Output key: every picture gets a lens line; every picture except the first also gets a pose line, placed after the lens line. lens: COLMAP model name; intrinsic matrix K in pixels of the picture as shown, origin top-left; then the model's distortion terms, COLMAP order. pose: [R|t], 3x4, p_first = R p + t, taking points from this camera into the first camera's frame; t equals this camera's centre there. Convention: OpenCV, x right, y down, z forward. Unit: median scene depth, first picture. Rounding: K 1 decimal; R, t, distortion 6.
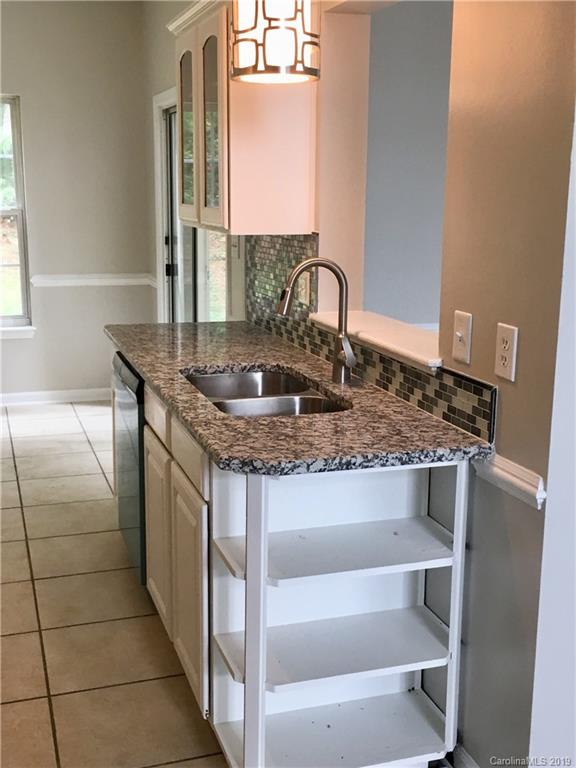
lens RADIAL K [[939.3, 0, 288.0], [0, 939.3, 384.0], [0, 0, 1]] dist [0.051012, 0.011633]
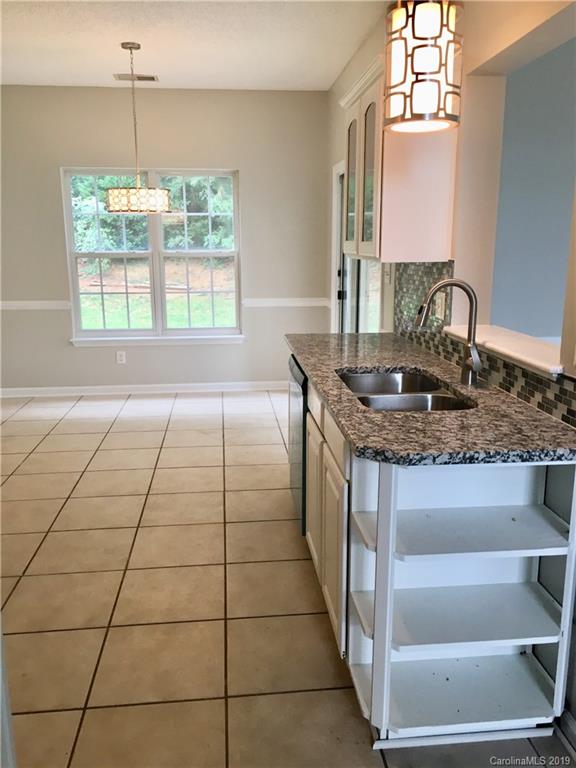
lens RADIAL K [[651.0, 0, 288.0], [0, 651.0, 384.0], [0, 0, 1]] dist [0.067278, -0.077904]
pose [[0.976298, 0.034026, -0.213738, 0.011992], [-0.032305, 0.999411, 0.011538, -0.004414], [0.214005, -0.004360, 0.976823, 0.161665]]
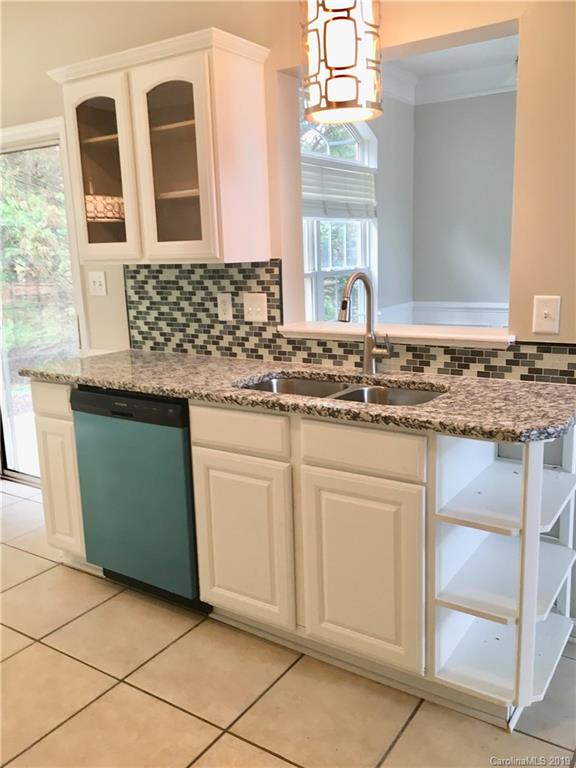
lens RADIAL K [[651.0, 0, 288.0], [0, 651.0, 384.0], [0, 0, 1]] dist [0.067278, -0.077904]
pose [[0.784847, -0.154932, 0.600010, -0.622226], [0.163017, 0.985758, 0.041303, -0.046945], [-0.597864, 0.065396, 0.798926, 0.439148]]
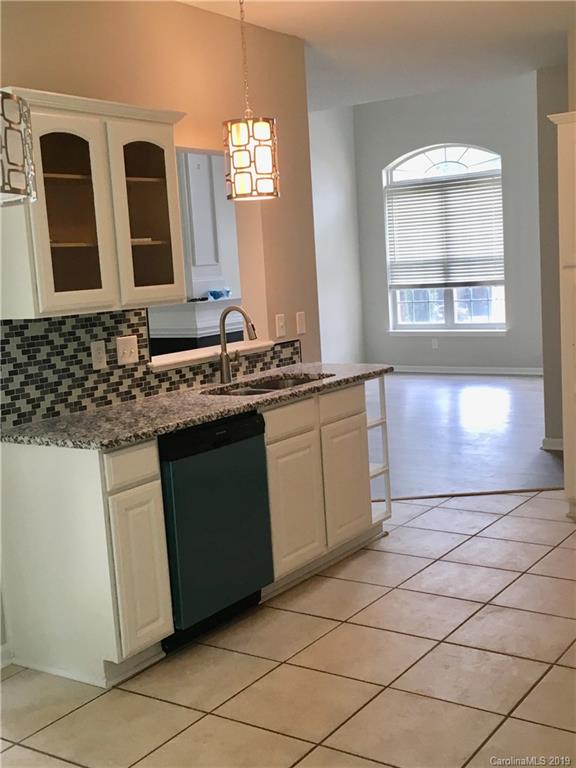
lens RADIAL K [[939.3, 0, 288.0], [0, 939.3, 384.0], [0, 0, 1]] dist [0.051012, 0.011633]
pose [[-0.604132, -0.076124, 0.793240, -1.473973], [0.217460, 0.941898, 0.256008, -0.446954], [-0.766639, 0.327160, -0.552476, 2.075840]]
